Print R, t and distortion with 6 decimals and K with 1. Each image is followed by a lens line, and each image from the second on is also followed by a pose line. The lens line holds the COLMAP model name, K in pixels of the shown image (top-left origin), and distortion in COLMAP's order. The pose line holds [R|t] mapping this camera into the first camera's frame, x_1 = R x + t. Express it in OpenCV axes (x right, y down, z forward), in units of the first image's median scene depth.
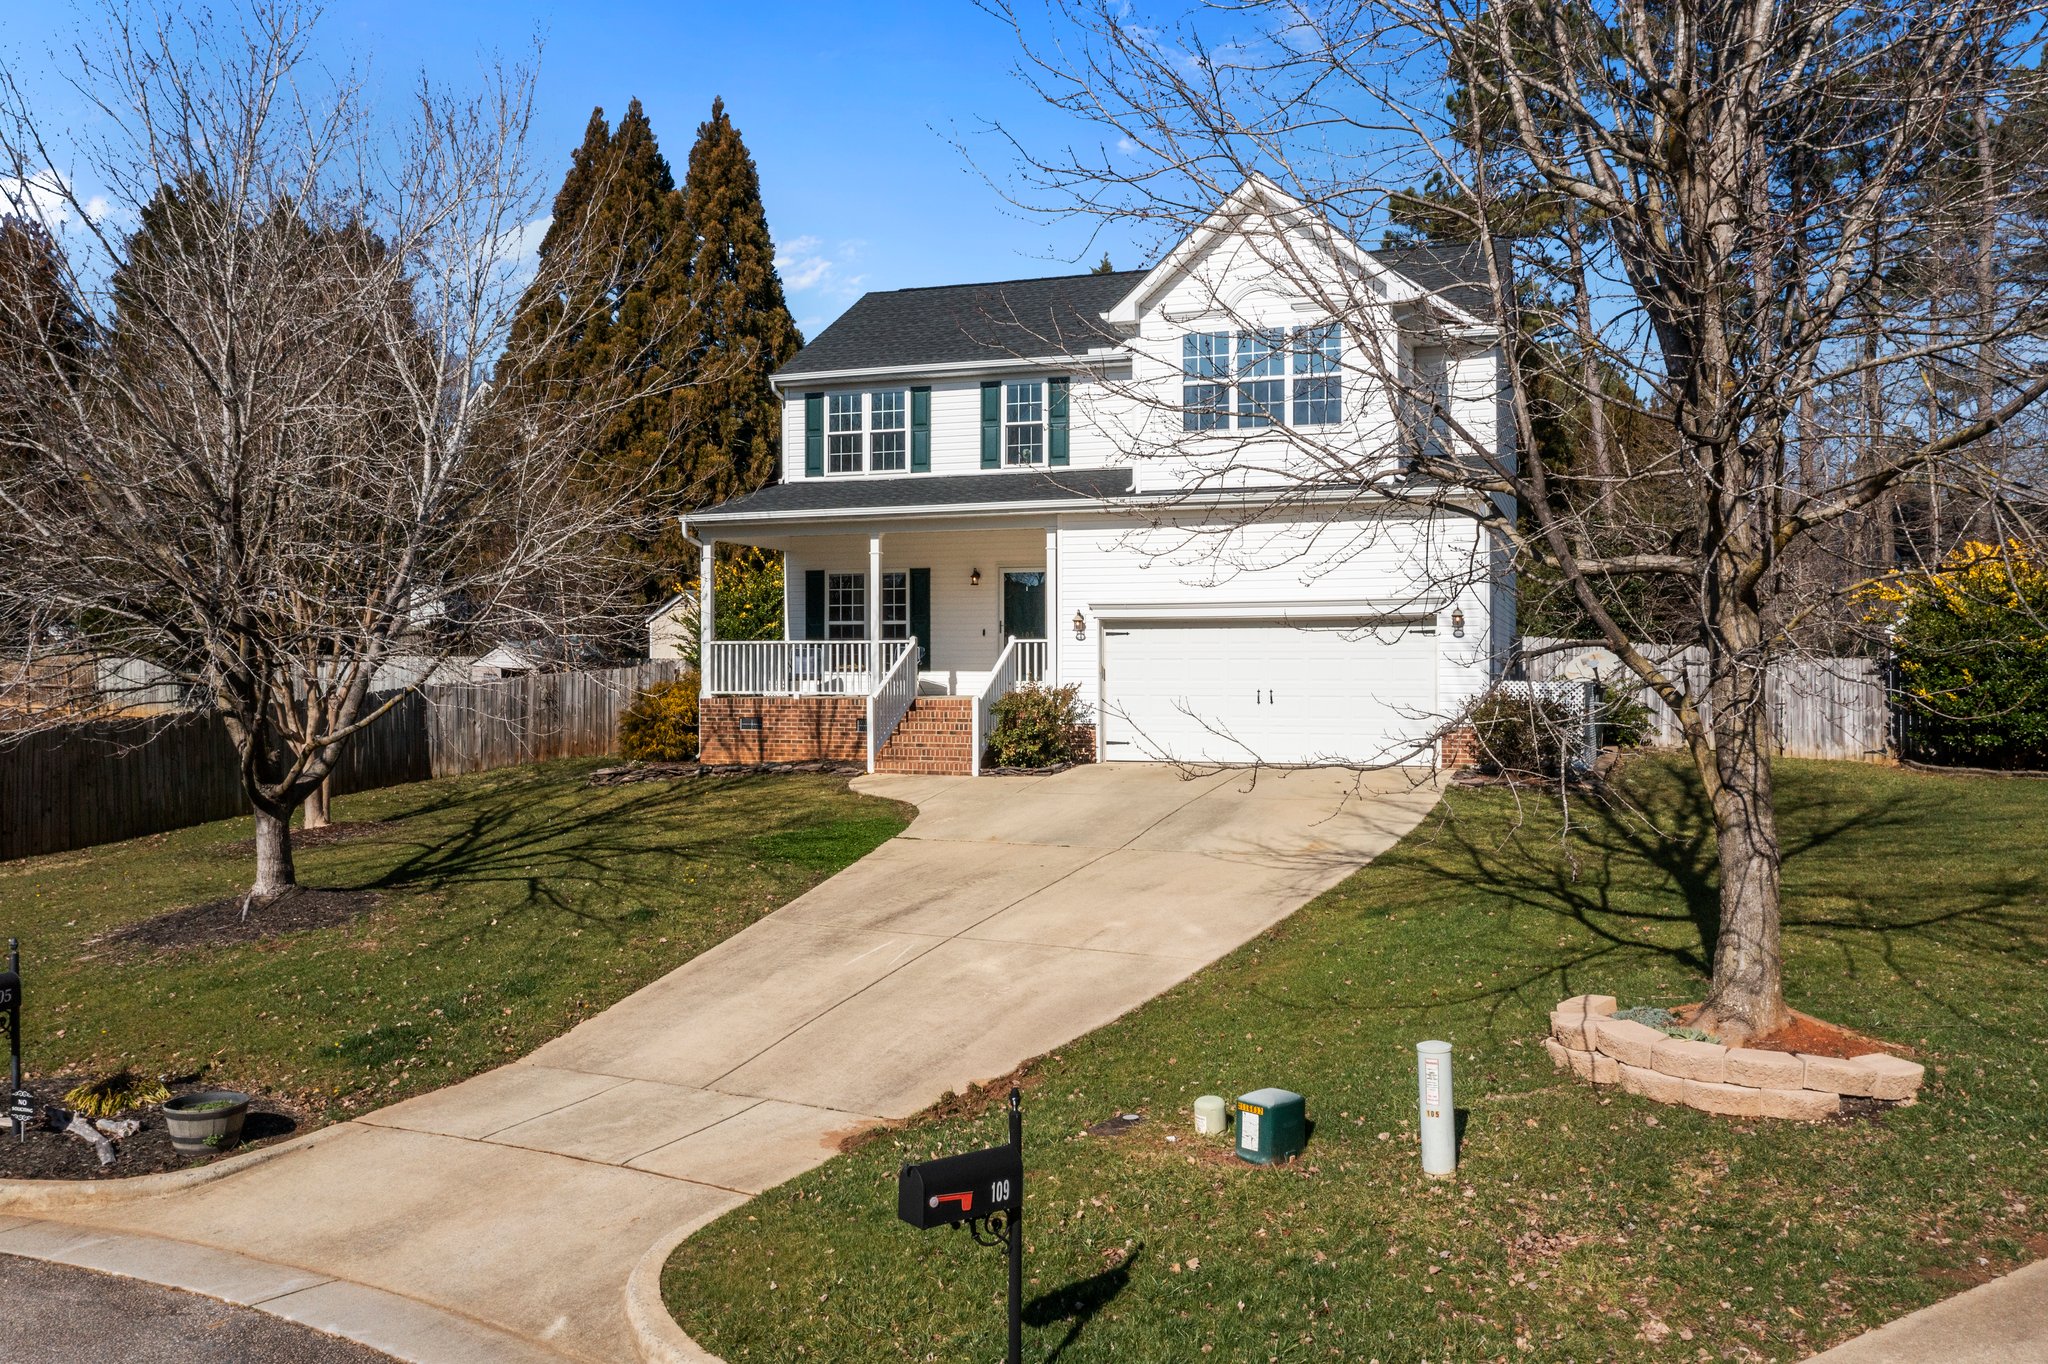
lens RADIAL K [[1627.9, 0, 1028.8], [0, 1627.9, 674.5], [0, 0, 1]] dist [-0.003837, 0.008998]
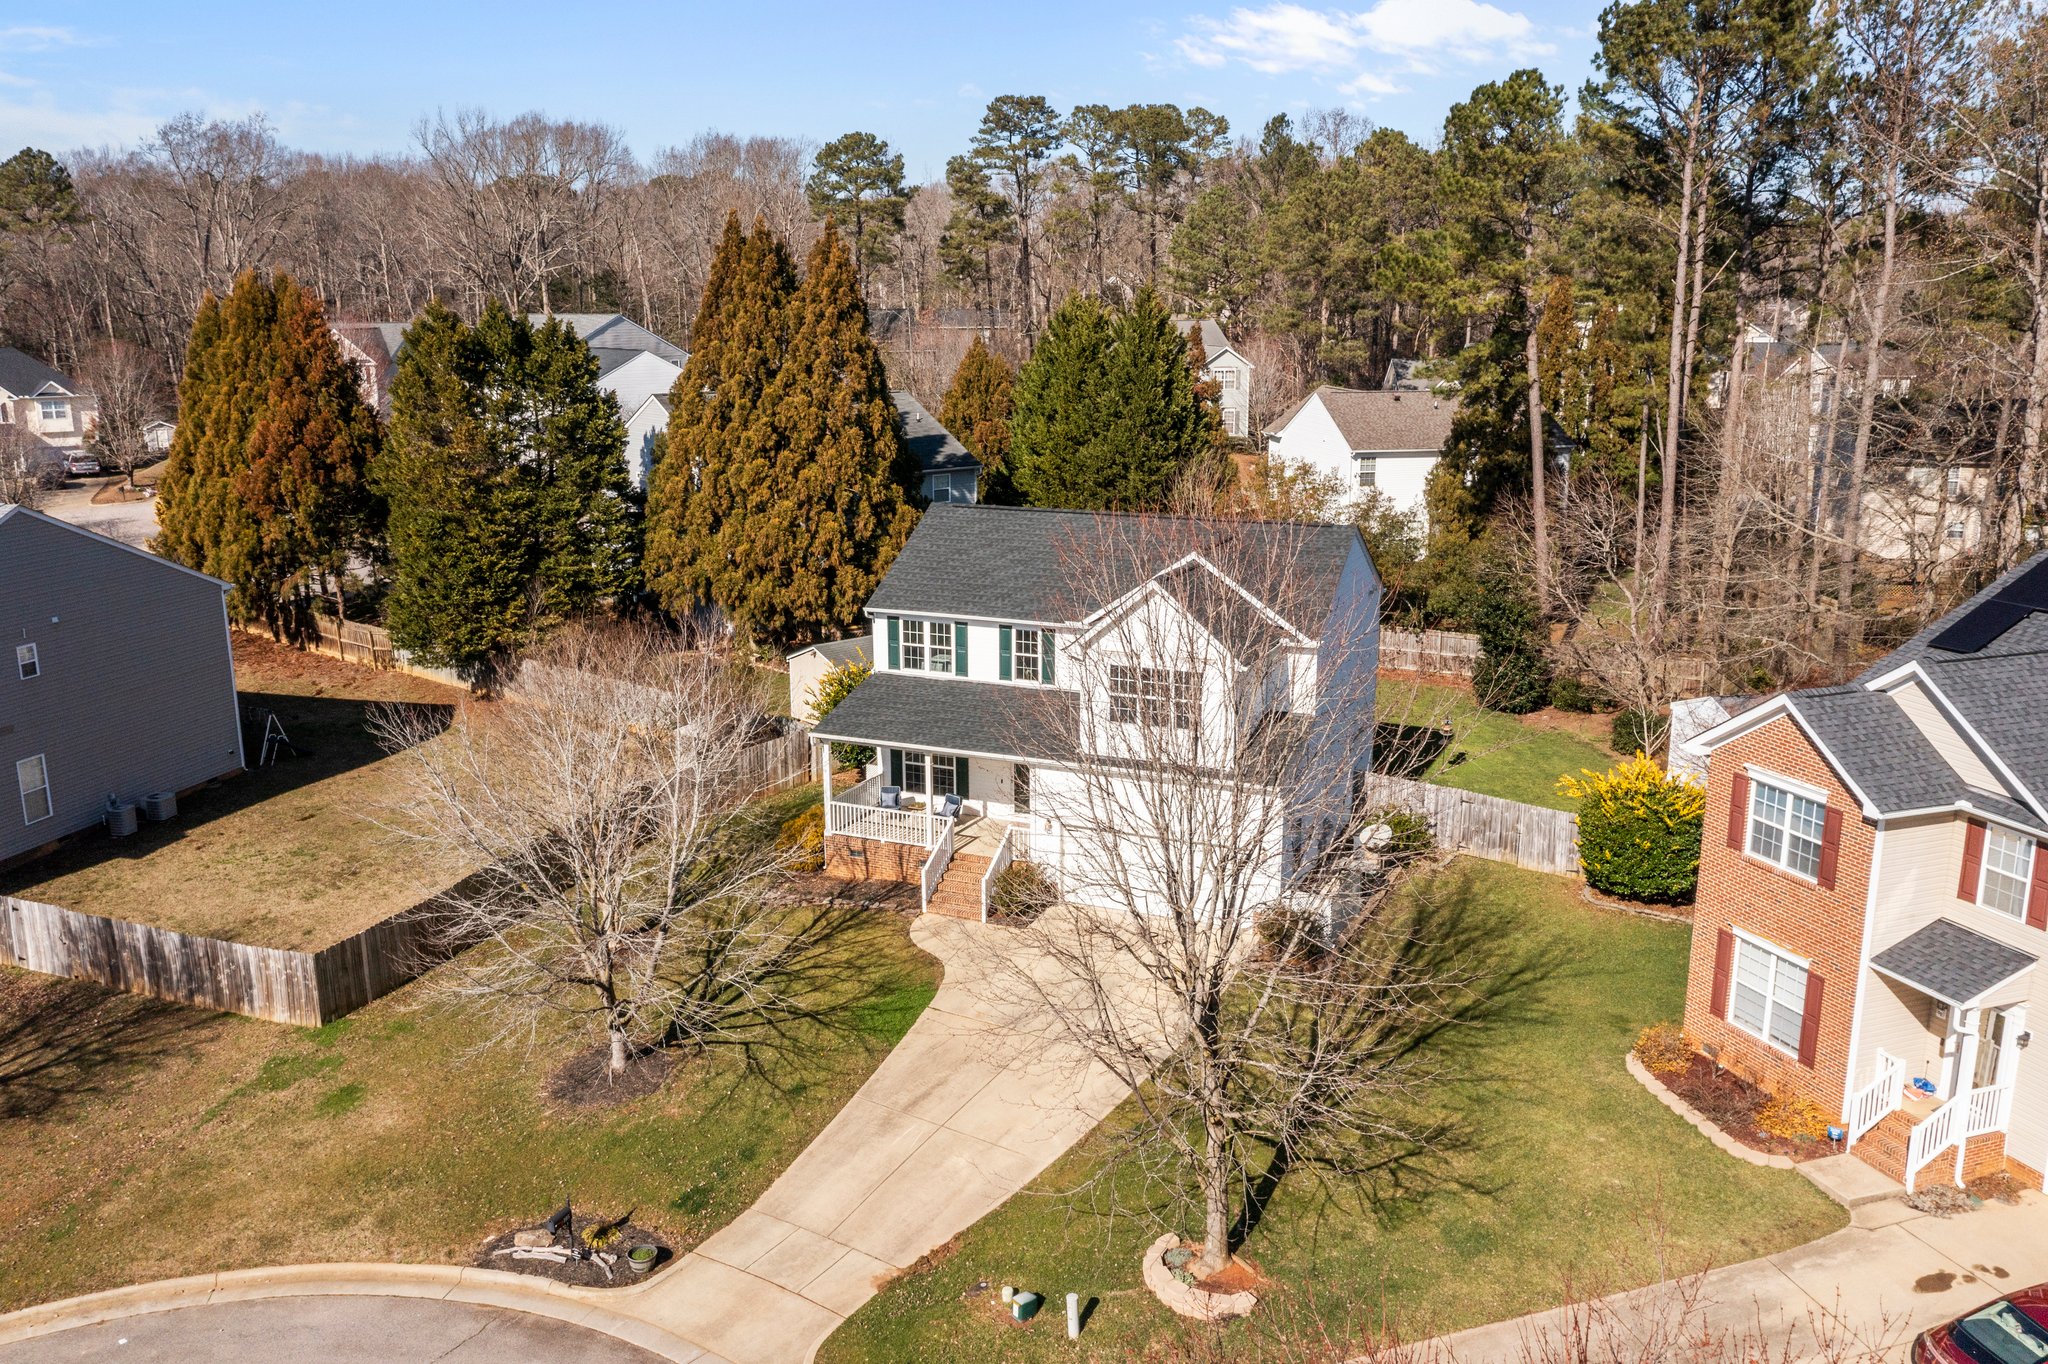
lens RADIAL K [[1627.9, 0, 1032.6], [0, 1627.9, 681.4], [0, 0, 1]] dist [-0.003837, 0.008998]
pose [[0.996870, 0.017338, -0.077129, 0.122829], [0.000774, 0.973465, 0.228836, -0.484399], [0.079050, -0.228179, 0.970405, -0.507353]]
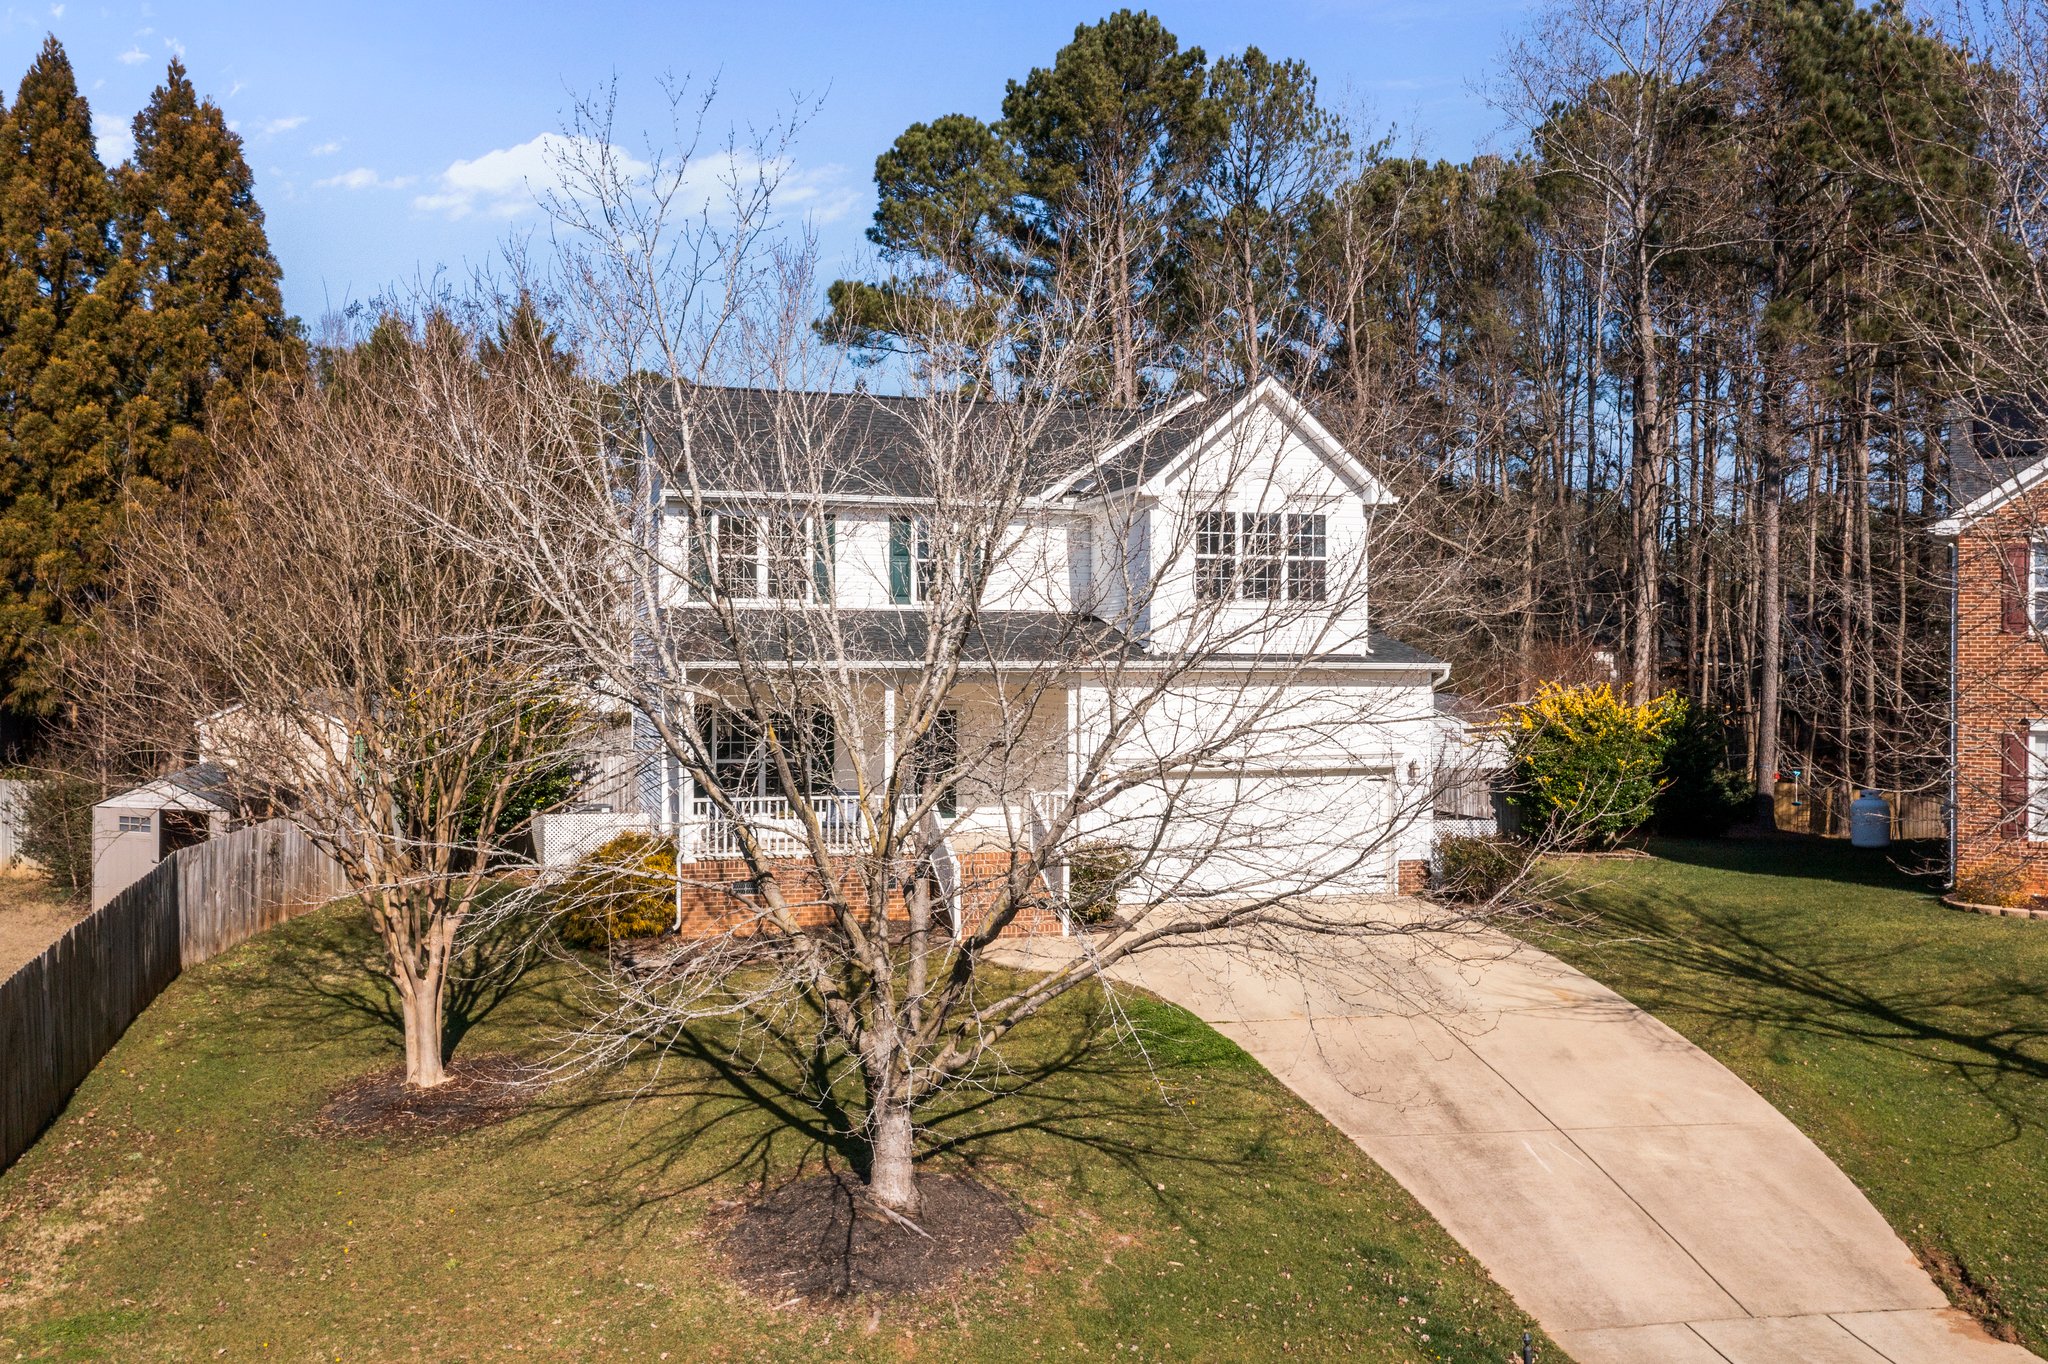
lens RADIAL K [[1627.9, 0, 1031.2], [0, 1627.9, 698.6], [0, 0, 1]] dist [-0.003837, 0.008998]
pose [[0.803866, -0.008142, 0.594754, -0.551719], [-0.002340, 0.999855, 0.016852, -0.087055], [-0.594805, -0.014938, 0.803731, 0.160407]]
